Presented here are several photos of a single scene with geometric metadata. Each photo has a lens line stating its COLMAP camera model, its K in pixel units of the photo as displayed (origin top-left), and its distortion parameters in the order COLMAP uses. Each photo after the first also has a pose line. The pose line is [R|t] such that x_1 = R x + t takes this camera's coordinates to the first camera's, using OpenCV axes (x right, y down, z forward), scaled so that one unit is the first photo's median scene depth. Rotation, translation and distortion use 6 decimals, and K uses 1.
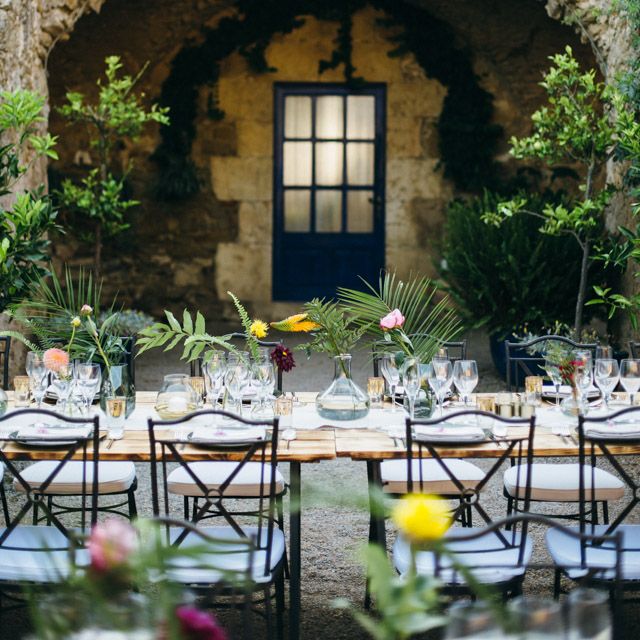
lens RADIAL K [[2142.1, 0, 320.0], [0, 2142.1, 320.0], [0, 0, 1]] dist [-0.517927, 0.277197]
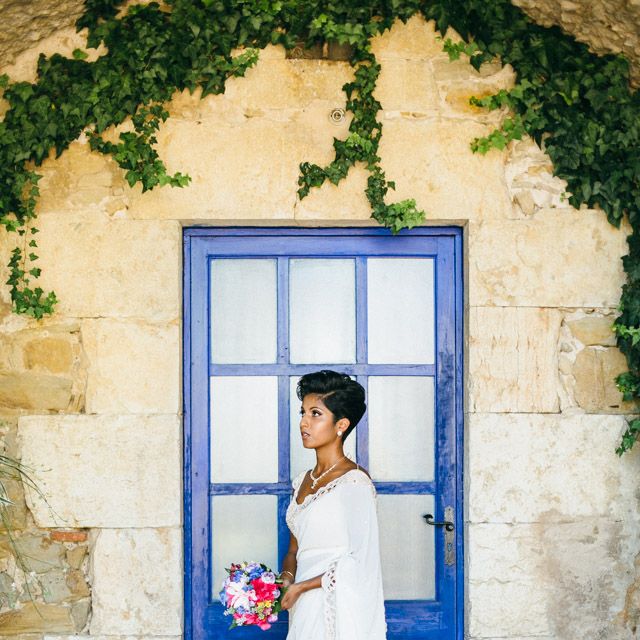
lens RADIAL K [[1669.4, 0, 320.0], [0, 1669.4, 320.0], [0, 0, 1]] dist [-0.348801, 0.222805]
pose [[0.999619, -0.009207, 0.026039, -0.004184], [0.012146, 0.993284, -0.115059, -0.058861], [-0.024805, 0.115331, 0.993017, 0.703734]]
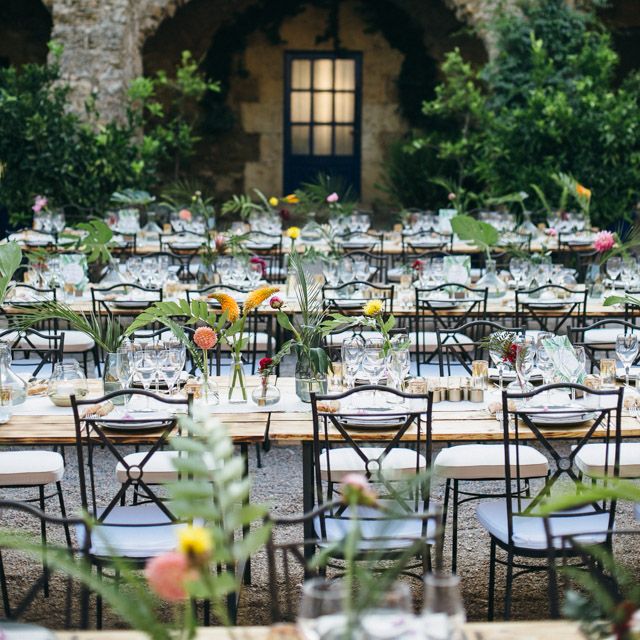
lens RADIAL K [[1669.4, 0, 320.0], [0, 1669.4, 320.0], [0, 0, 1]] dist [-0.348801, 0.222805]
pose [[0.999996, 0.002856, -0.000339, 0.003439], [-0.002831, 0.998258, 0.058937, 0.004102], [0.000507, -0.058935, 0.998262, -0.128646]]
